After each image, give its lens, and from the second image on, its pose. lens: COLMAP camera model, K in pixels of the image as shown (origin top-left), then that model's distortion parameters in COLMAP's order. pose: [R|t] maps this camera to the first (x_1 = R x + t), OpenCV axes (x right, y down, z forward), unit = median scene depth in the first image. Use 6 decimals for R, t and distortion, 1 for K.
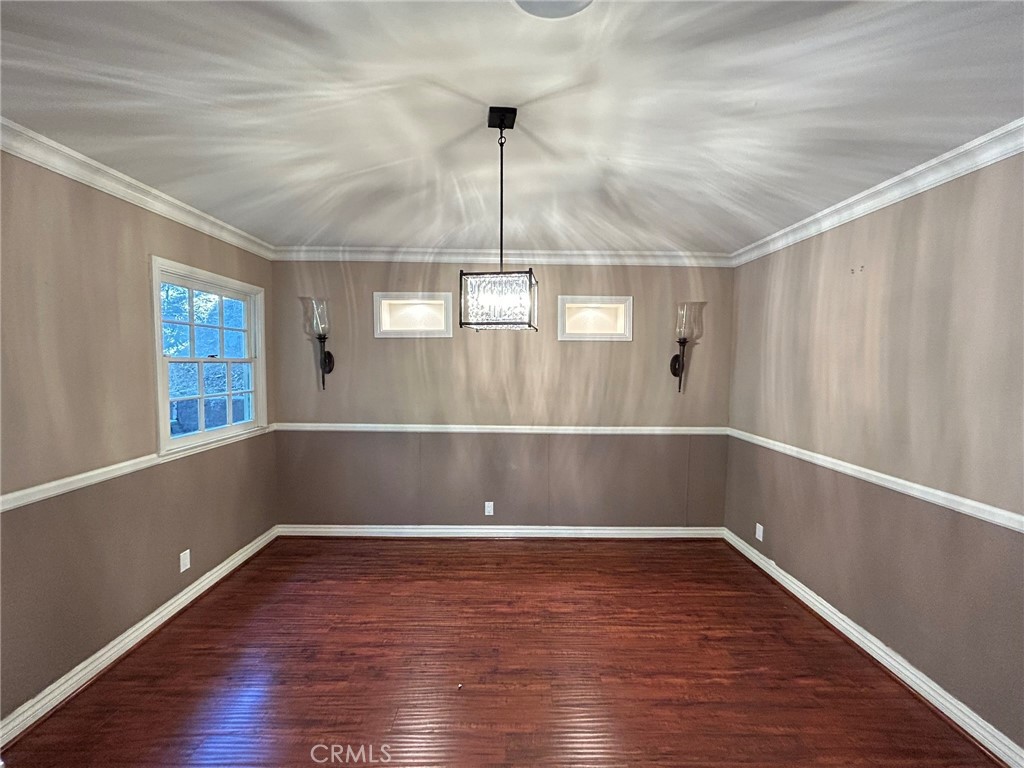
lens RADIAL K [[415.8, 0, 510.5], [0, 415.8, 384.9], [0, 0, 1]] dist [0.005363, 0.001274]
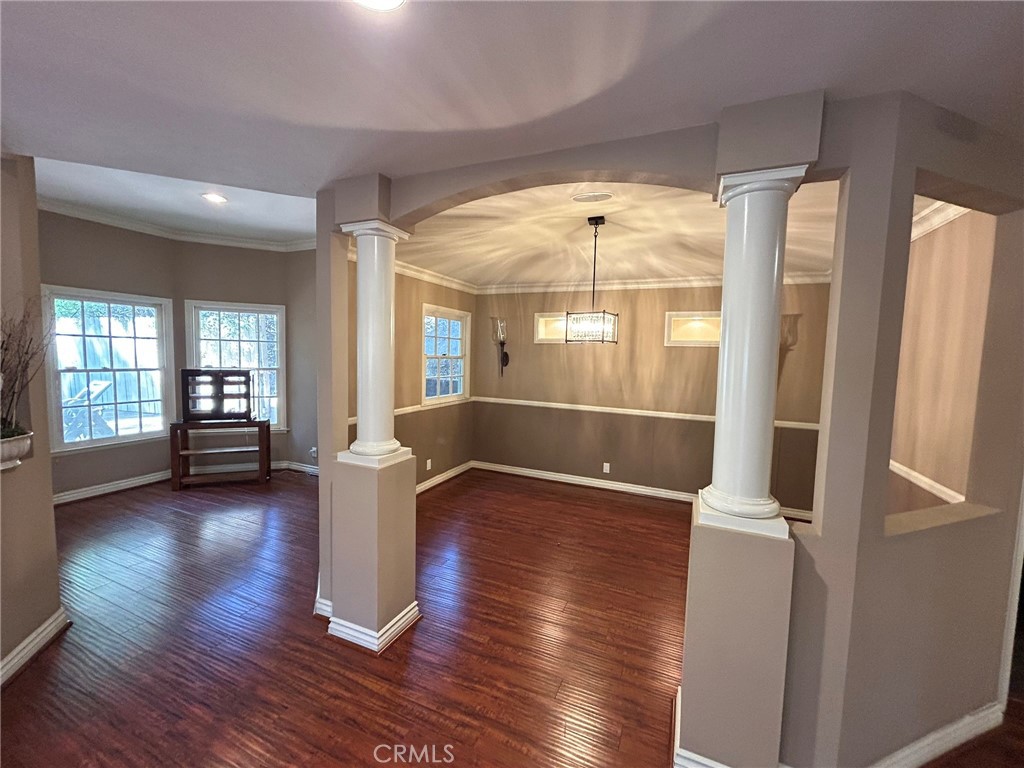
lens RADIAL K [[415.8, 0, 505.3], [0, 415.8, 383.2], [0, 0, 1]] dist [0.005363, 0.001274]
pose [[0.904382, 0.045461, -0.424296, 0.231126], [-0.042878, 0.998958, 0.015640, 0.010831], [0.424565, 0.004048, 0.905388, -0.414216]]
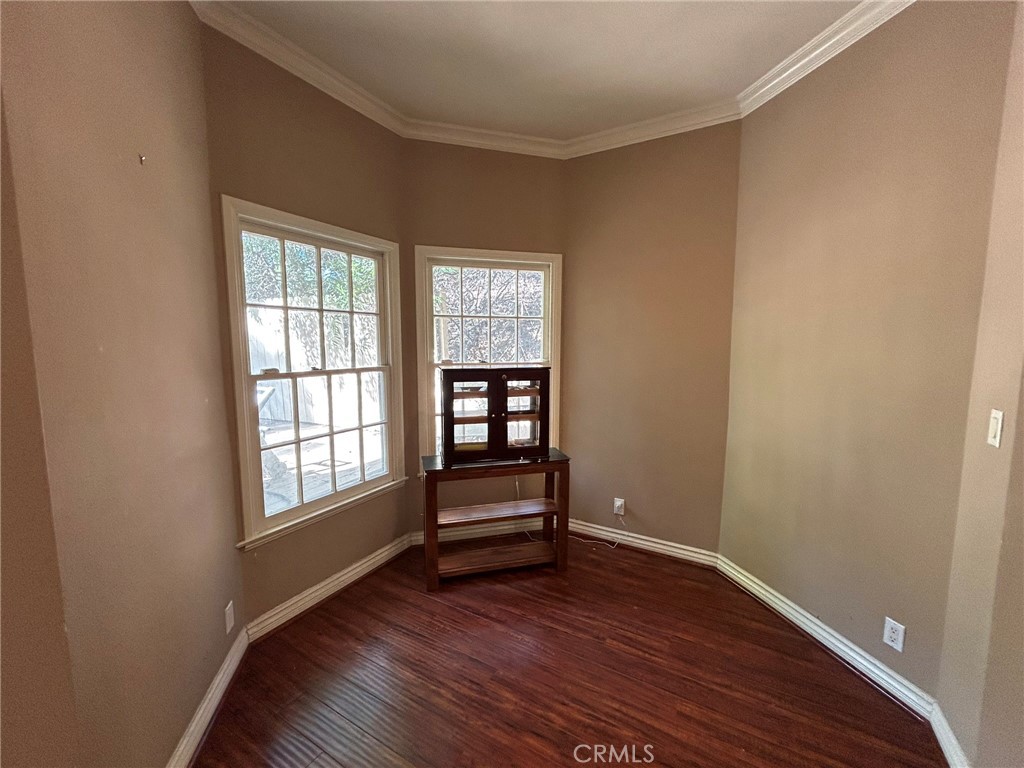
lens RADIAL K [[415.8, 0, 517.7], [0, 415.8, 386.1], [0, 0, 1]] dist [0.005363, 0.001274]
pose [[0.848707, 0.051716, -0.526328, -0.802600], [-0.025296, 0.998038, 0.057276, 0.017760], [0.528258, -0.035297, 0.848350, -0.175320]]
